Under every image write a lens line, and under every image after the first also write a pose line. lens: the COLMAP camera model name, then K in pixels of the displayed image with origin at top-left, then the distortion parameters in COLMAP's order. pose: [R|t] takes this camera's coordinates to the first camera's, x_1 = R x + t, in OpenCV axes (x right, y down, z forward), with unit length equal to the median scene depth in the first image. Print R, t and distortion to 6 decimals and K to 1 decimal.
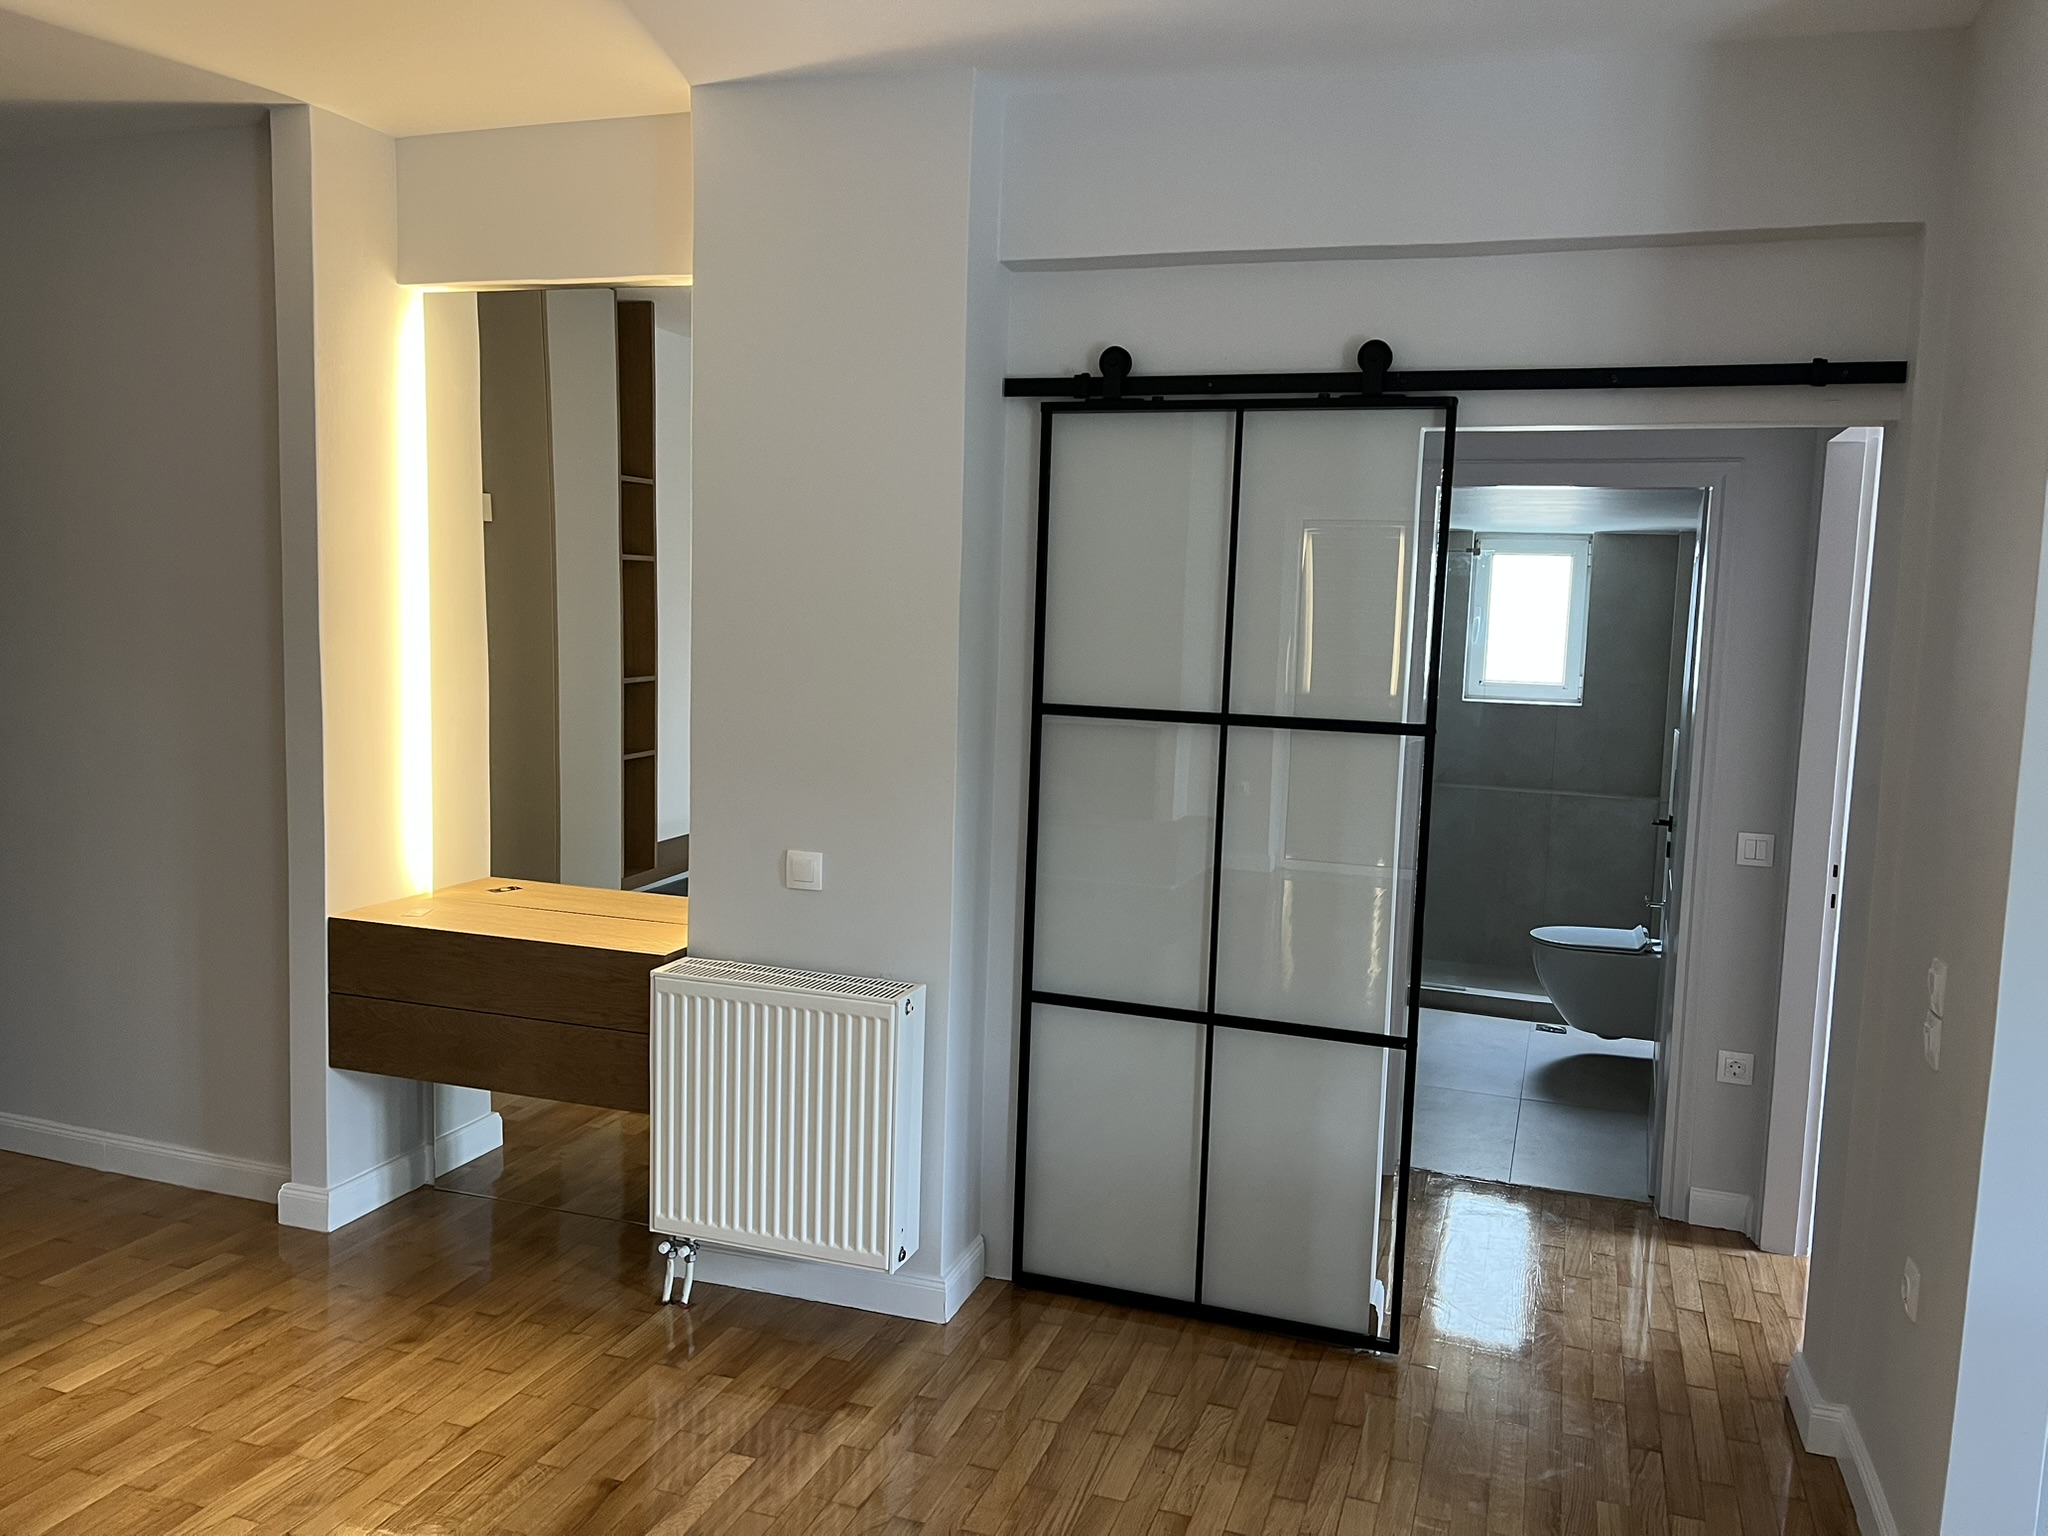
lens RADIAL K [[1562.3, 0, 1029.0], [0, 1562.3, 766.5], [0, 0, 1]] dist [-0.001051, -0.013596]
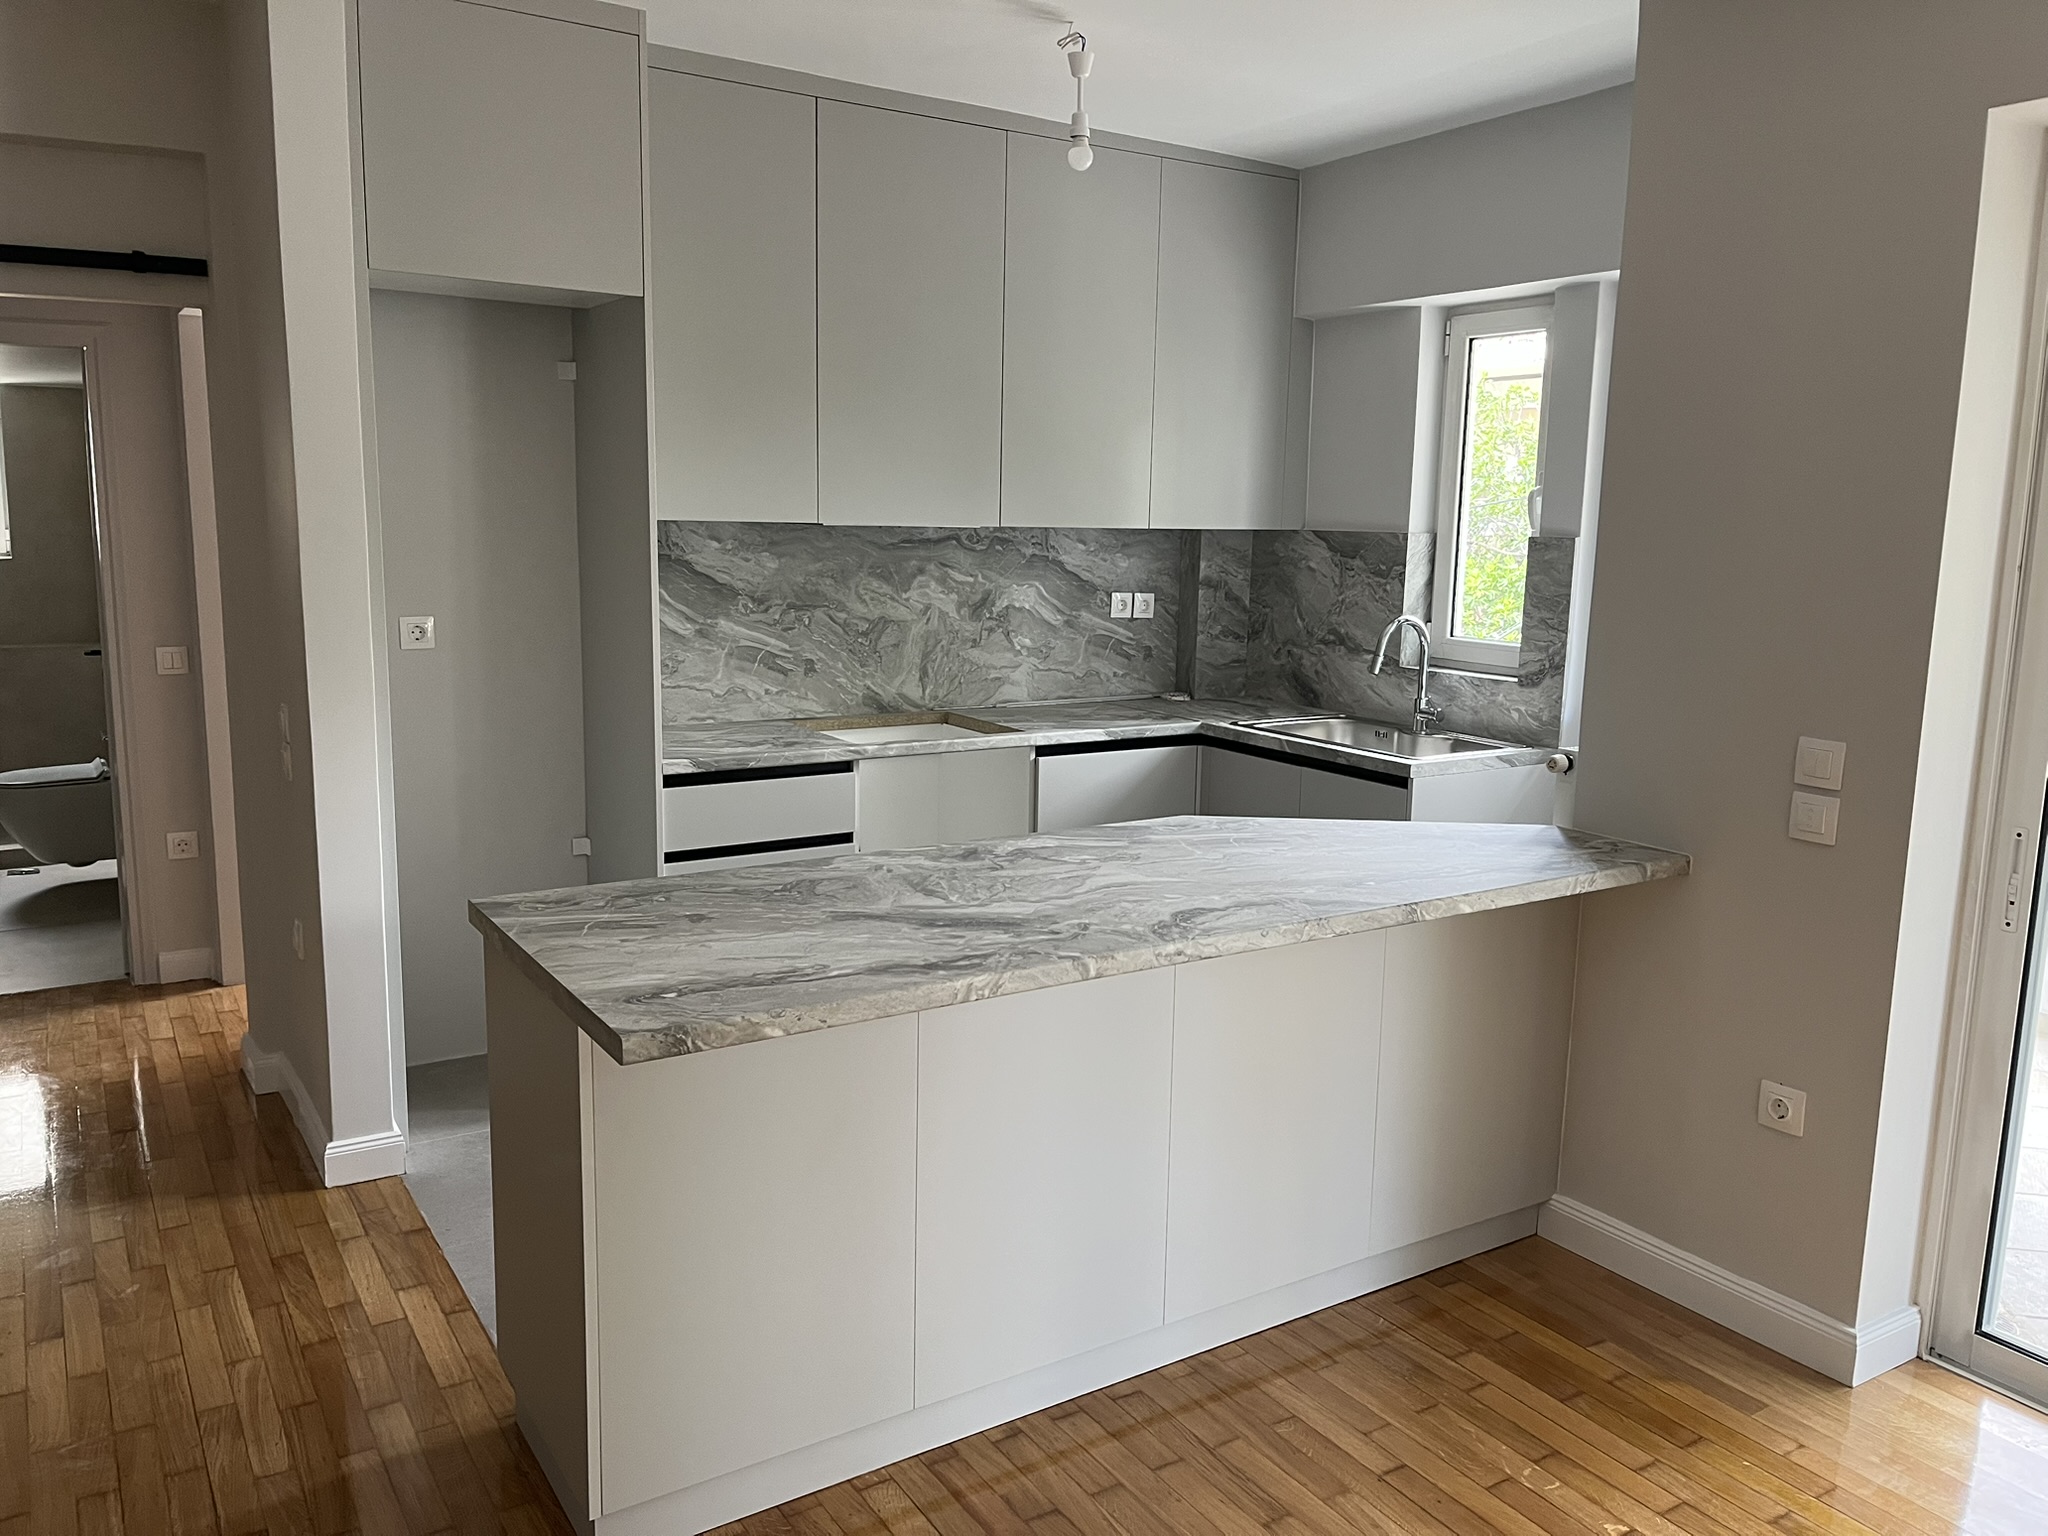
lens RADIAL K [[1562.3, 0, 1027.8], [0, 1562.3, 754.5], [0, 0, 1]] dist [-0.001051, -0.013596]
pose [[0.622675, -0.143435, 0.769222, -0.051393], [0.081579, 0.989598, 0.118491, 0.036270], [-0.778216, -0.011029, 0.627900, -0.249631]]
